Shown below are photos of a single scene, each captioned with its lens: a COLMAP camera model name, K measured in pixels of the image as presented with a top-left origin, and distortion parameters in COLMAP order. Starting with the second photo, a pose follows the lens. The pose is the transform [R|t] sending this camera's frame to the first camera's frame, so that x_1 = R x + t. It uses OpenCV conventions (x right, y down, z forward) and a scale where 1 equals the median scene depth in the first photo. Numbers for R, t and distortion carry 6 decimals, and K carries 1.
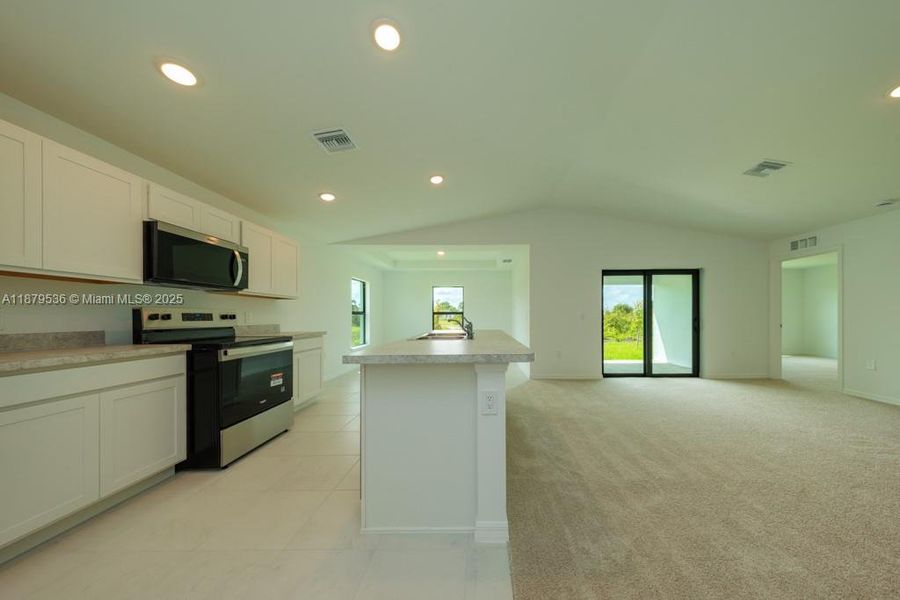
lens RADIAL K [[270.4, 0, 477.0], [0, 270.4, 316.6], [0, 0, 1]] dist [-0.000833, -0.000069]
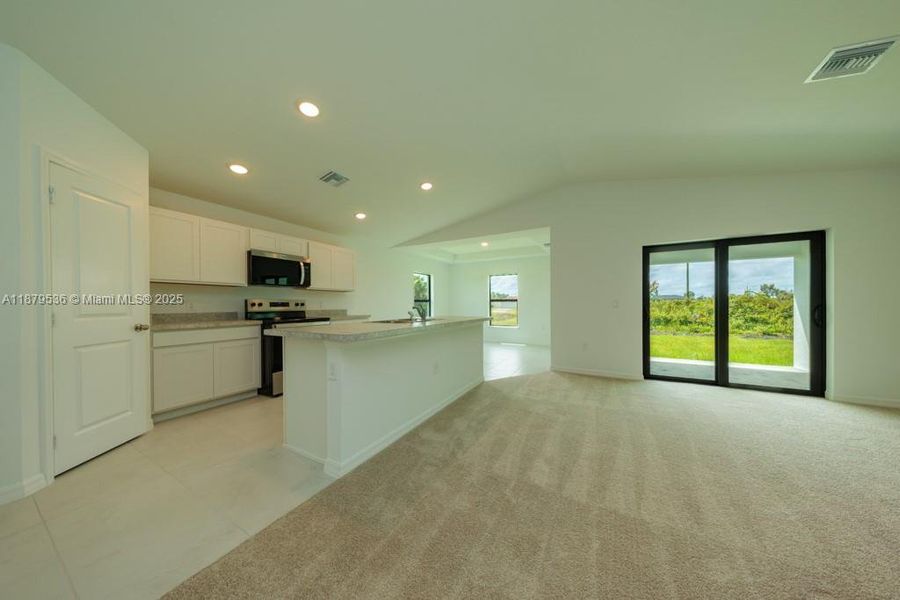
lens RADIAL K [[263.6, 0, 463.6], [0, 263.6, 305.3], [0, 0, 1]] dist [-0.005163, 0.000030]
pose [[0.887465, 0.002034, -0.460871, 0.451257], [0.001137, 0.999978, 0.006604, -0.001968], [0.460874, -0.006385, 0.887443, 0.060634]]
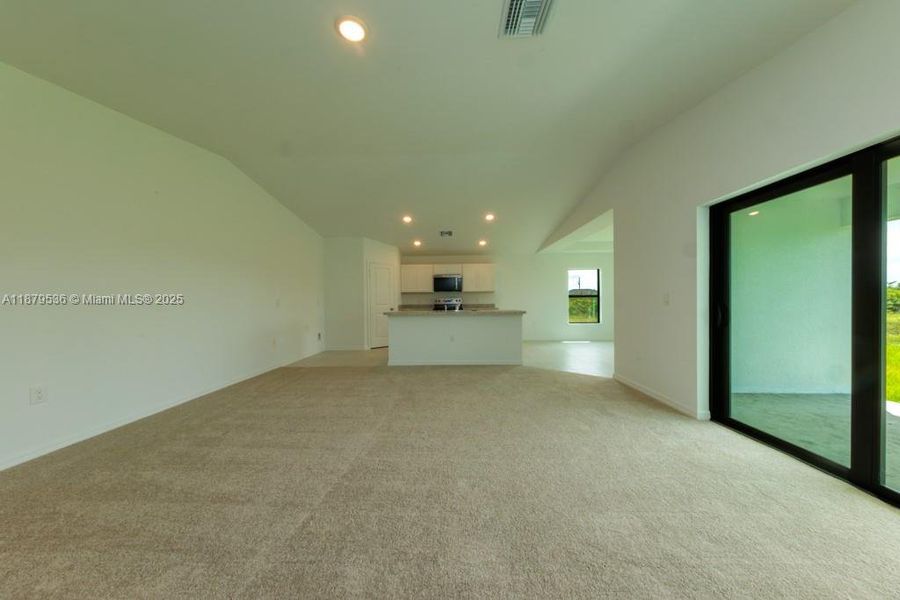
lens RADIAL K [[257.1, 0, 447.3], [0, 257.1, 302.0], [0, 0, 1]] dist [0.000379, 0.000012]
pose [[-0.023065, 0.007508, -0.999706, 1.265681], [0.010995, 0.999913, 0.007256, -0.005190], [0.999673, -0.010824, -0.023146, 0.682606]]
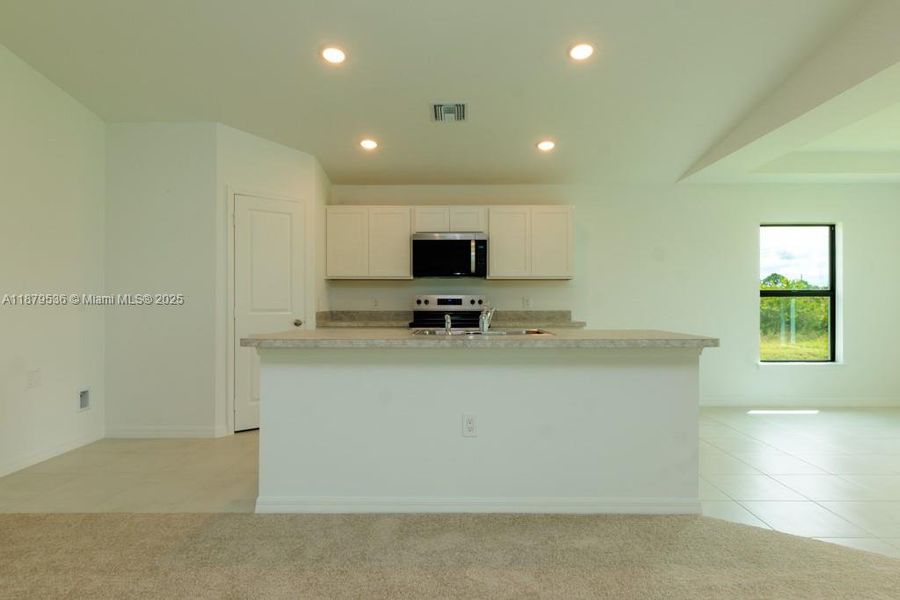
lens RADIAL K [[494.0, 0, 450.0], [0, 494.0, 300.0], [0, 0, 1]] dist [-0.003706, -0.000623]
pose [[-0.006819, -0.002856, -0.999973, 0.753682], [0.000989, 0.999995, -0.002862, -0.000633], [0.999976, -0.001009, -0.006816, 0.652892]]
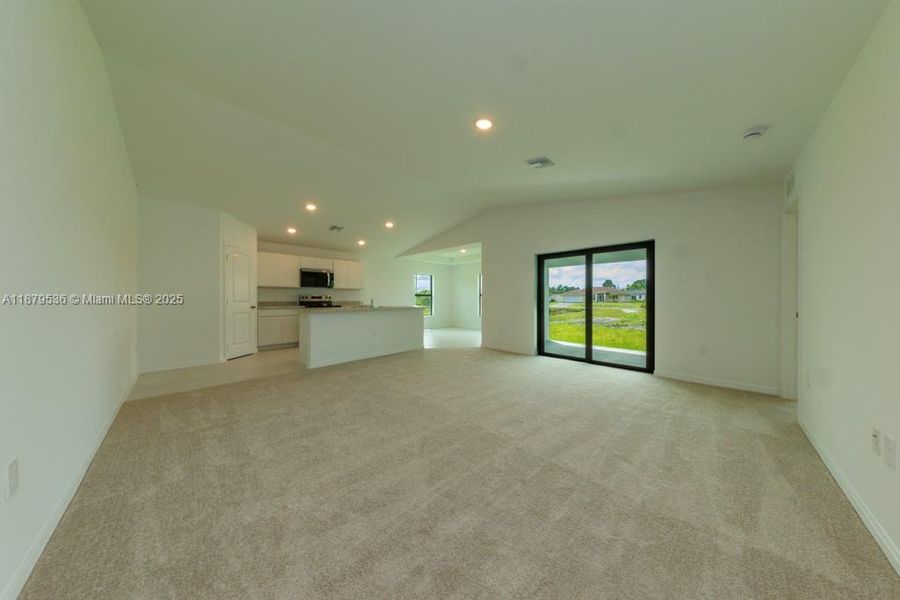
lens RADIAL K [[259.0, 0, 438.4], [0, 259.0, 299.1], [0, 0, 1]] dist [0.000692, 0.000007]
pose [[0.695764, 0.007890, -0.718227, 1.220000], [-0.003250, 0.999964, 0.007836, -0.004571], [0.718263, -0.003118, 0.695765, -0.003426]]
